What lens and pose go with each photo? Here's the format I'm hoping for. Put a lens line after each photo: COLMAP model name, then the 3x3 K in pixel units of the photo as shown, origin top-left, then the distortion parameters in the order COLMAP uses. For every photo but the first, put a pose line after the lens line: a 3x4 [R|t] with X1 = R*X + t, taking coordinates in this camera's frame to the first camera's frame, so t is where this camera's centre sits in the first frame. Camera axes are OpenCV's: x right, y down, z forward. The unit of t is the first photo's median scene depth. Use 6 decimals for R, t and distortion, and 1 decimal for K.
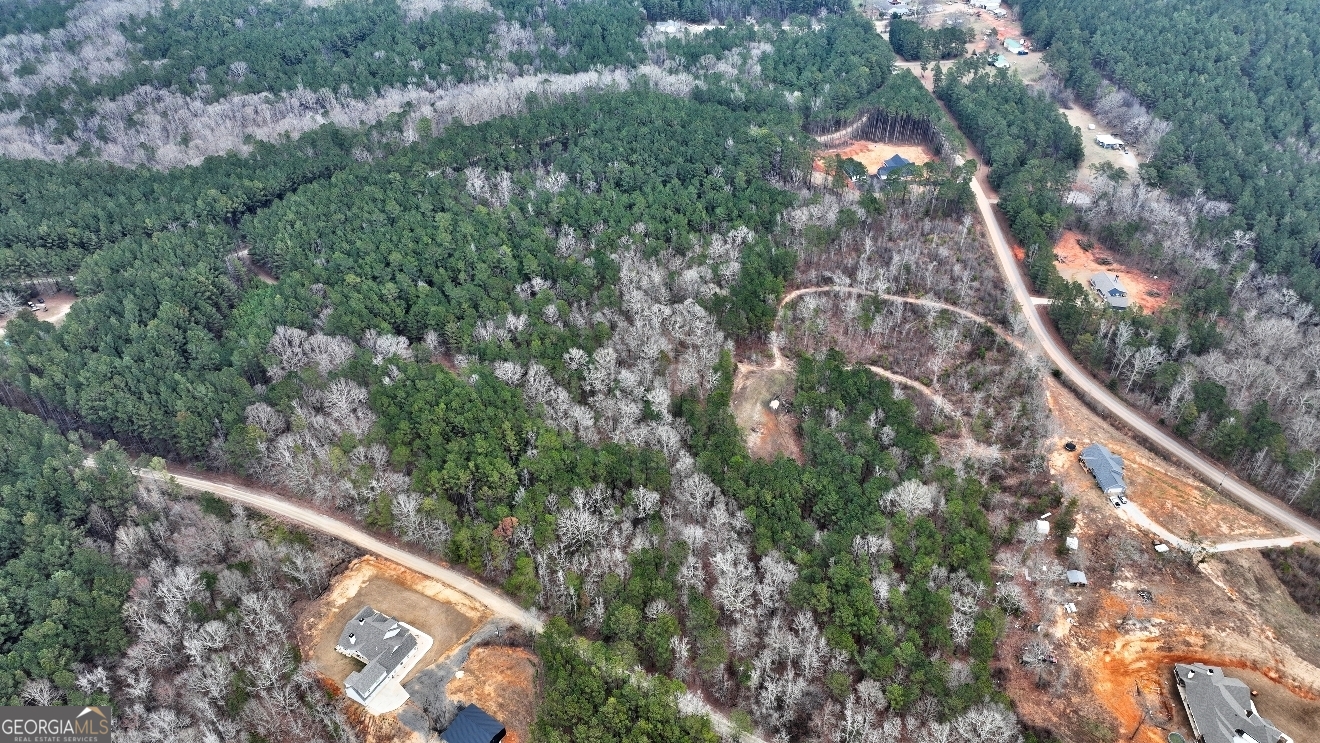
lens RADIAL K [[931.9, 0, 660.0], [0, 931.9, 371.5], [0, 0, 1]] dist [0.002715, -0.000583]
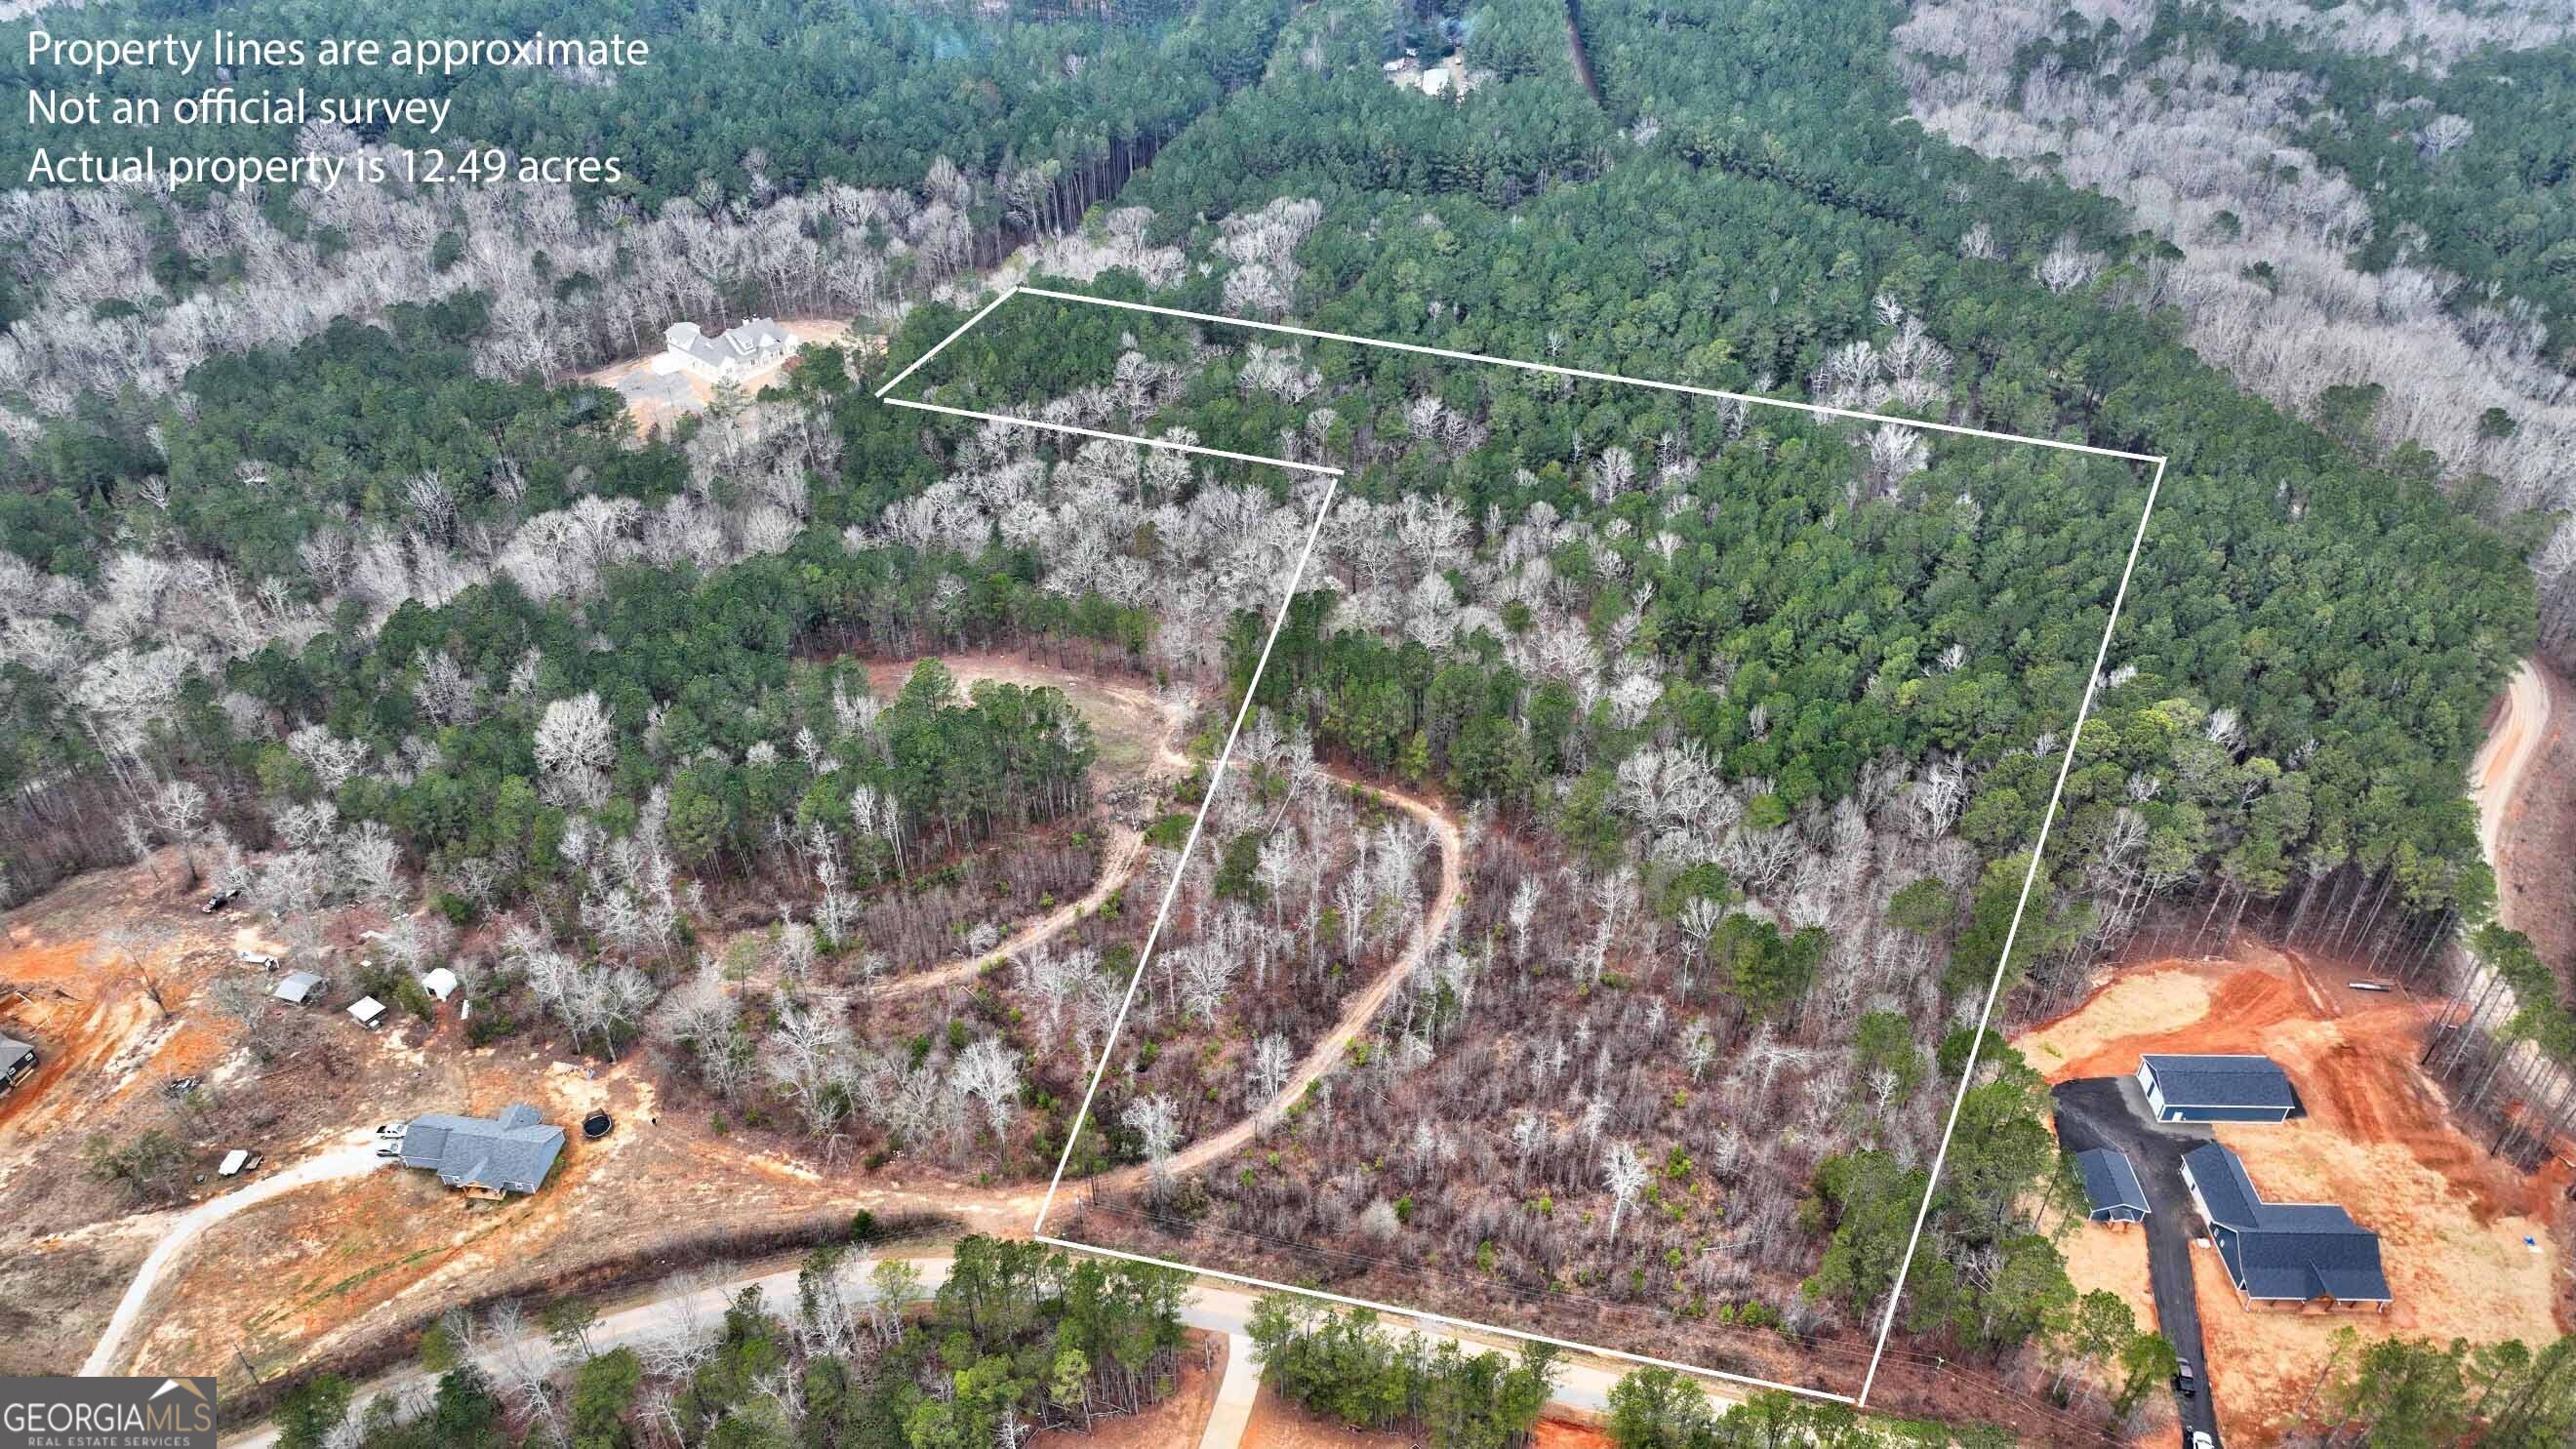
lens RADIAL K [[1820.0, 0, 1288.0], [0, 1820.0, 724.5], [0, 0, 1]] dist [-0.000335, 0.008630]
pose [[-0.190585, 0.595543, -0.780389, 0.886443], [-0.597639, 0.560272, 0.573518, -0.615574], [0.778784, 0.575694, 0.249140, 0.962138]]
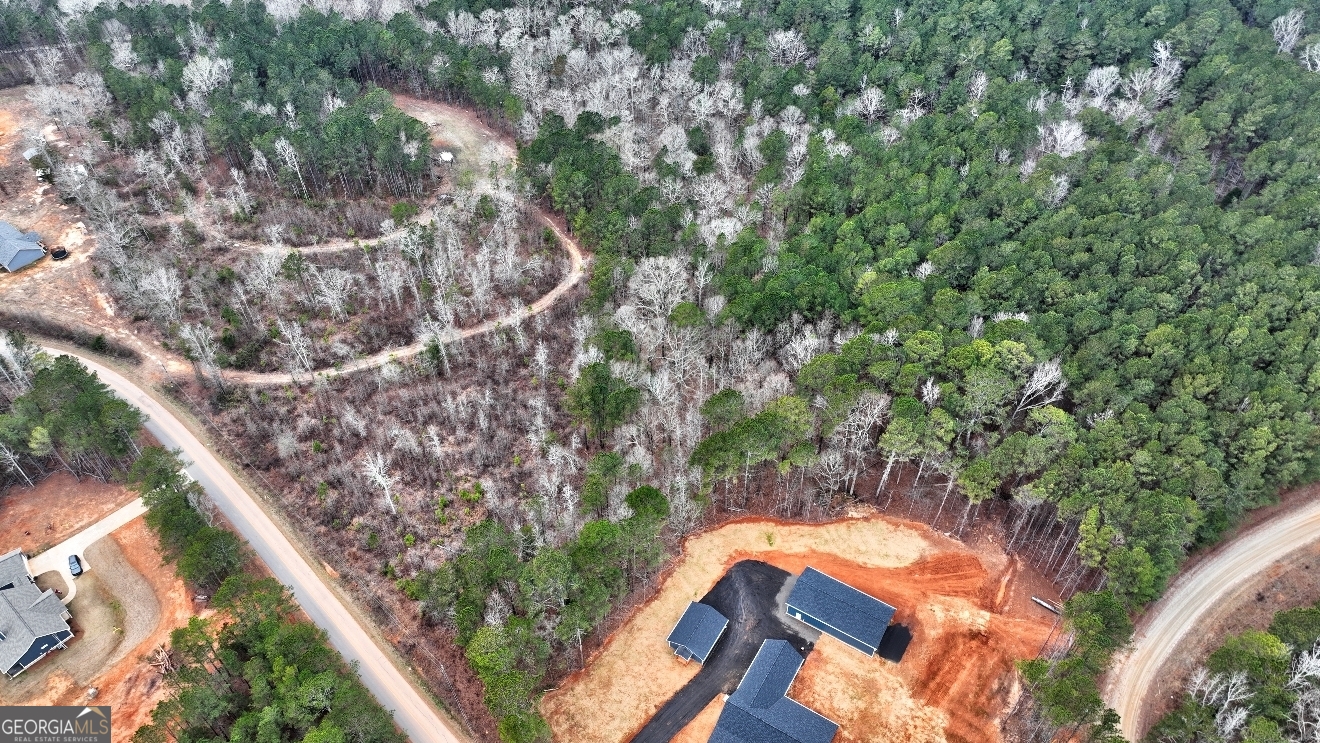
lens RADIAL K [[931.9, 0, 660.0], [0, 931.9, 371.5], [0, 0, 1]] dist [0.002715, -0.000583]
pose [[-0.660360, 0.535270, -0.526698, 0.577210], [-0.454212, 0.273832, 0.847766, -0.744859], [0.598011, 0.799063, 0.062298, 1.339551]]
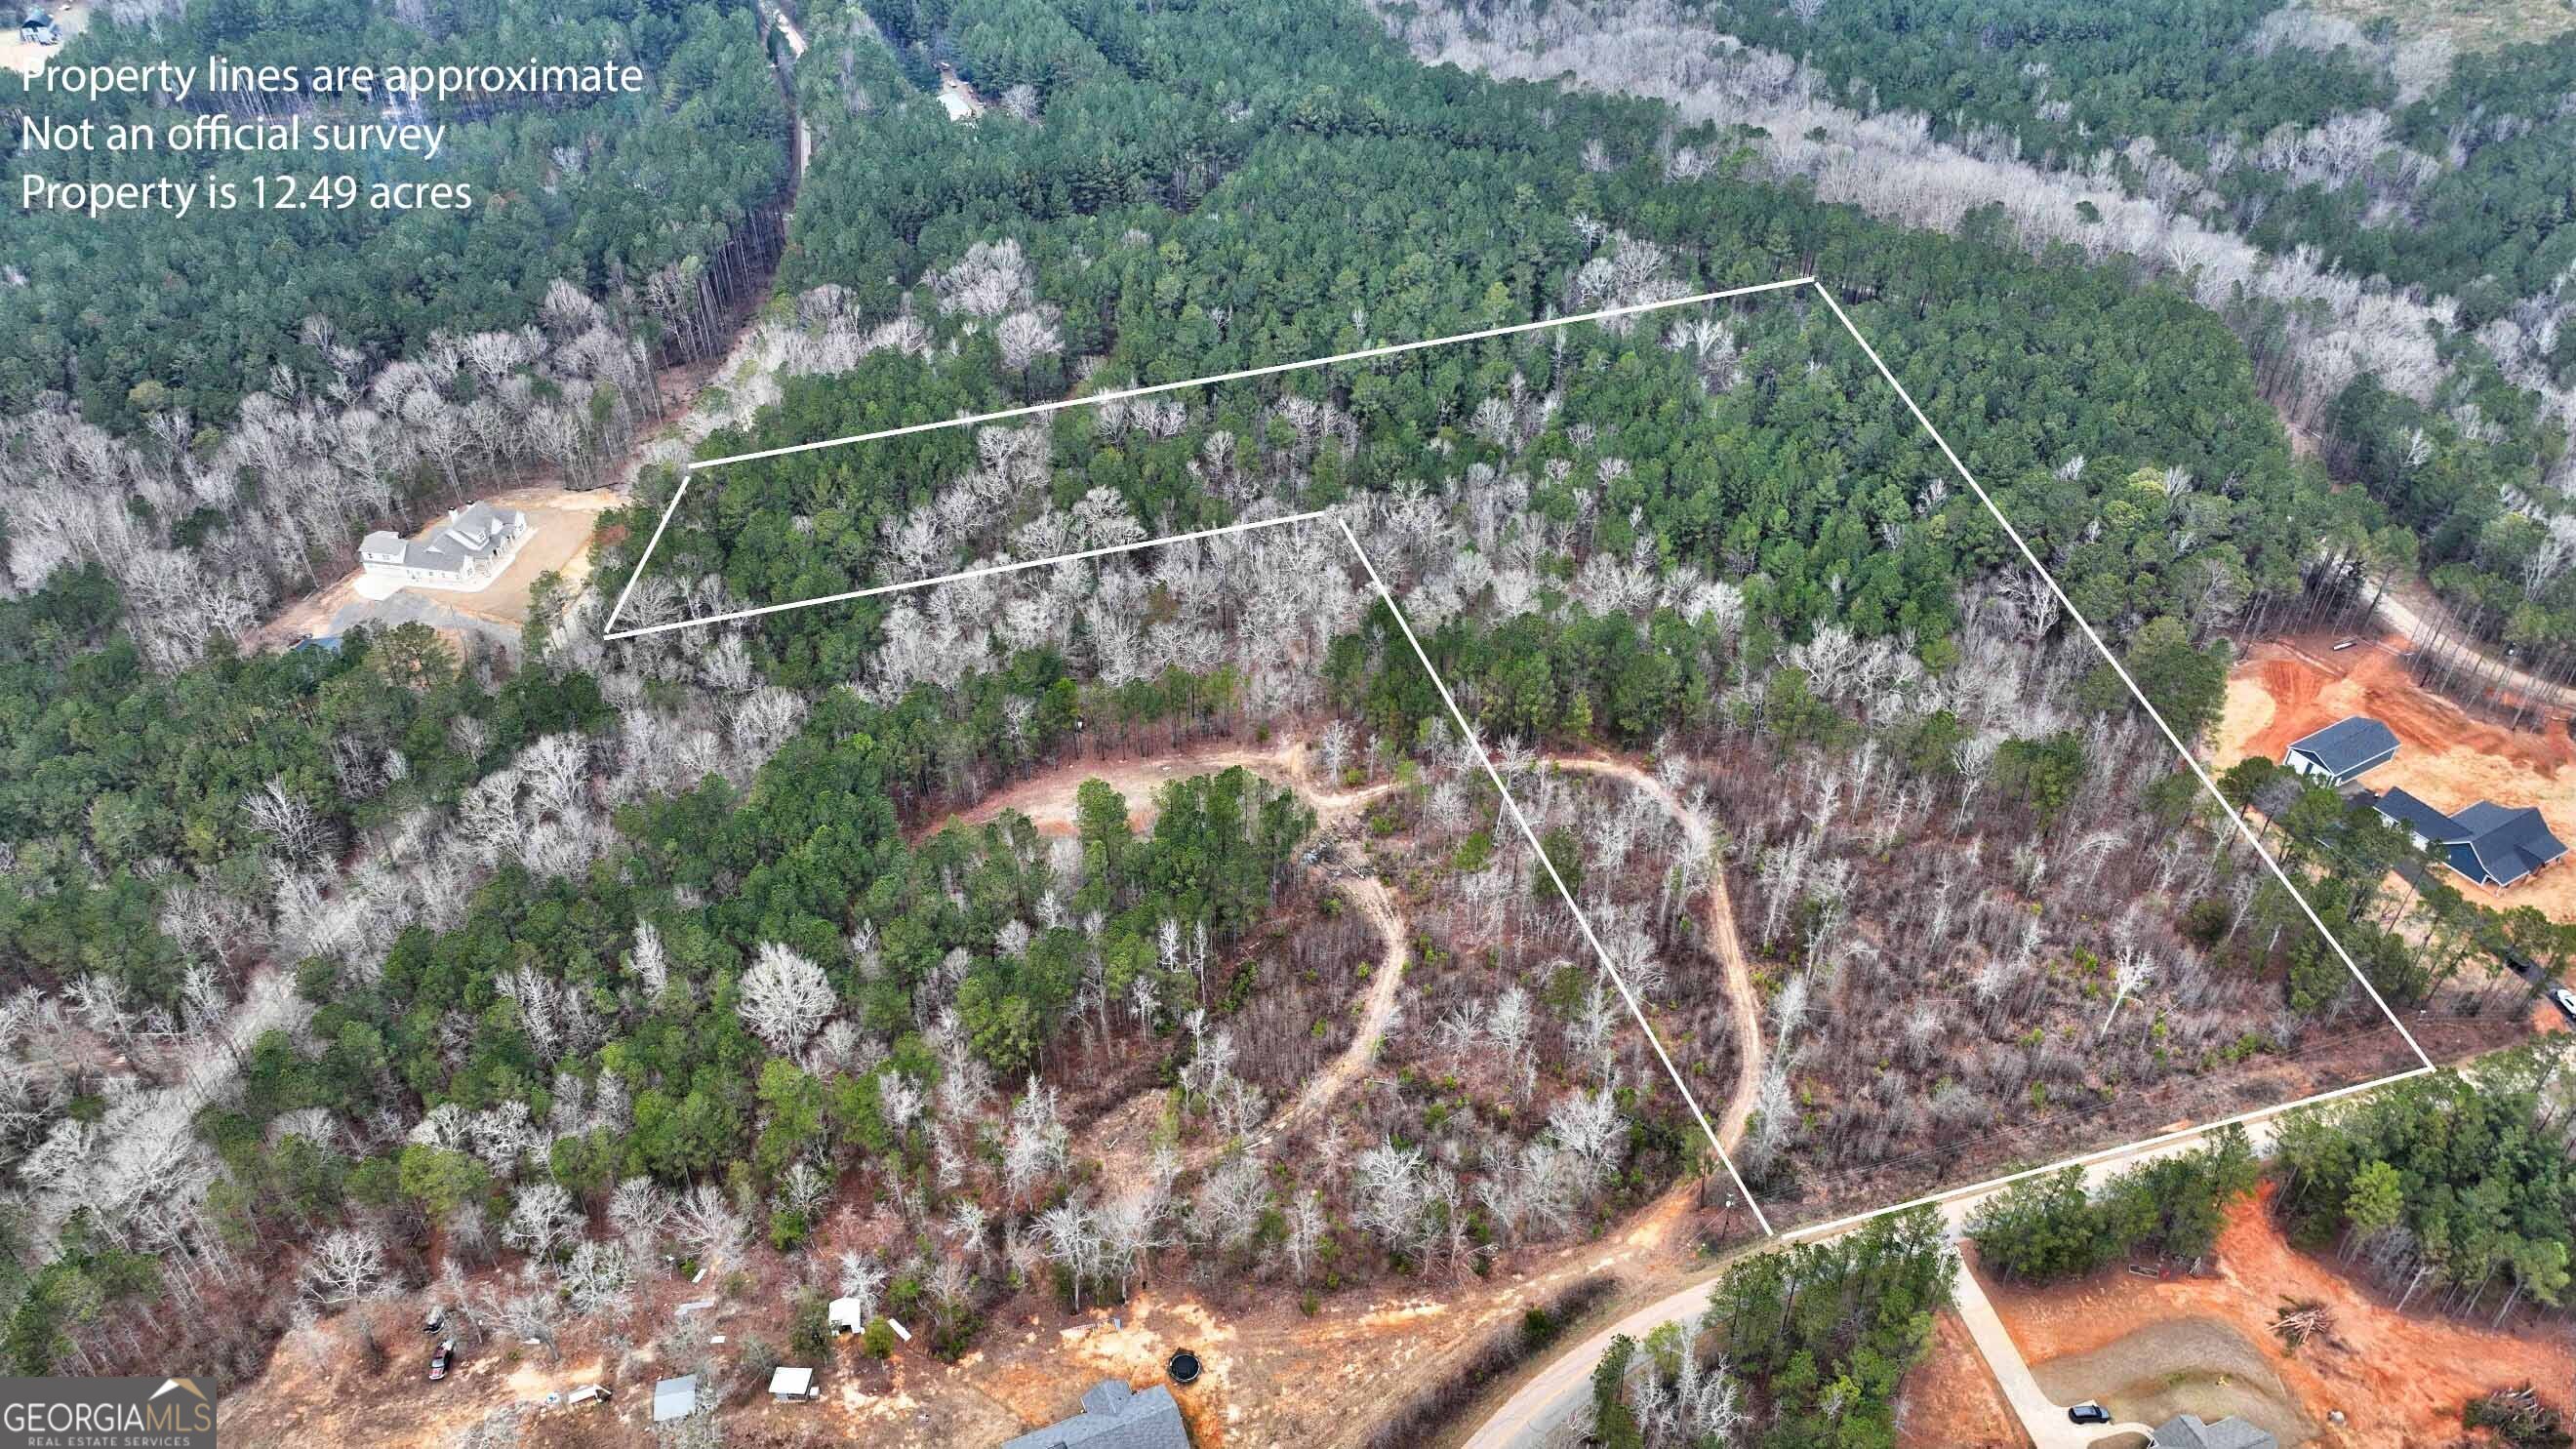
lens RADIAL K [[1820.0, 0, 1288.0], [0, 1820.0, 724.5], [0, 0, 1]] dist [-0.000335, 0.008630]
pose [[0.331666, 0.571289, -0.750751, 0.828420], [-0.574108, 0.753699, 0.319903, -0.329278], [0.748598, 0.324911, 0.577957, 0.590586]]
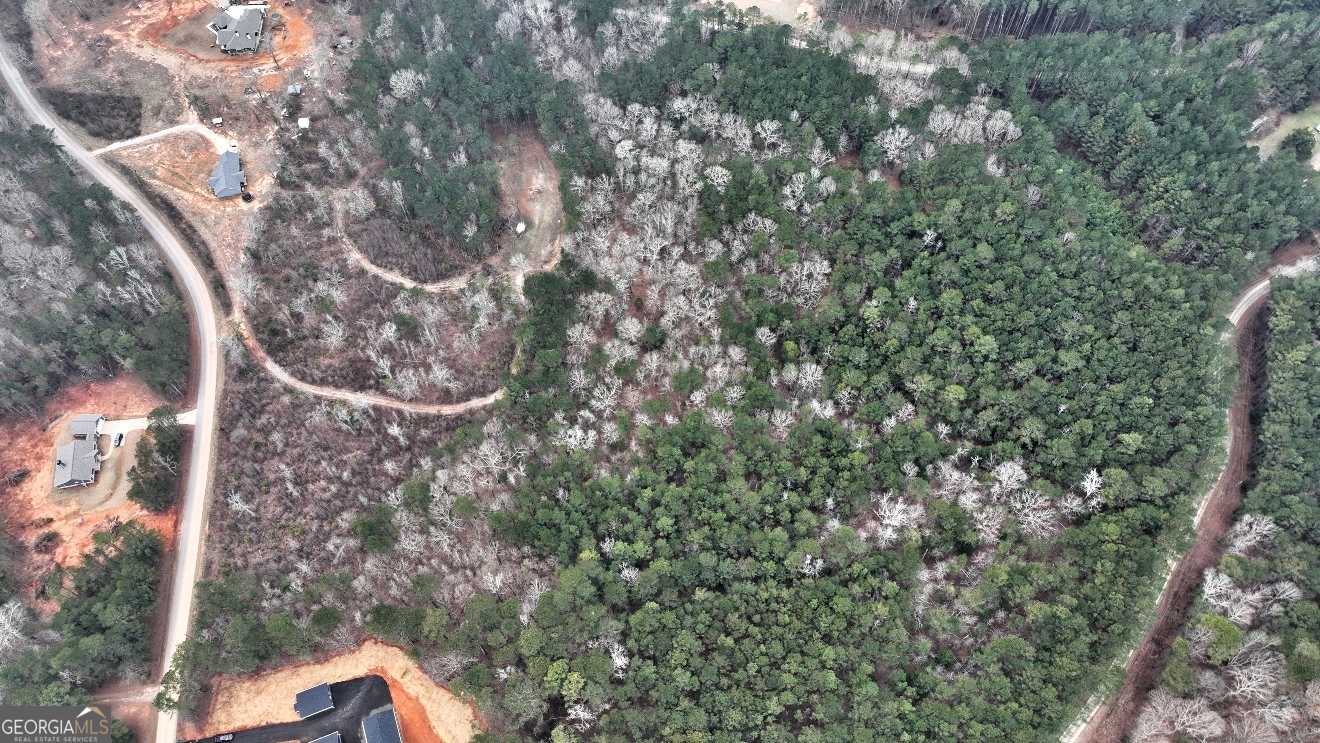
lens RADIAL K [[937.0, 0, 660.0], [0, 937.0, 371.5], [0, 0, 1]] dist [-0.006903, -0.000460]
pose [[-0.980038, 0.175945, -0.092564, 0.107889], [-0.116233, -0.129360, 0.984762, -1.099215], [0.161290, 0.975863, 0.147228, 1.140604]]
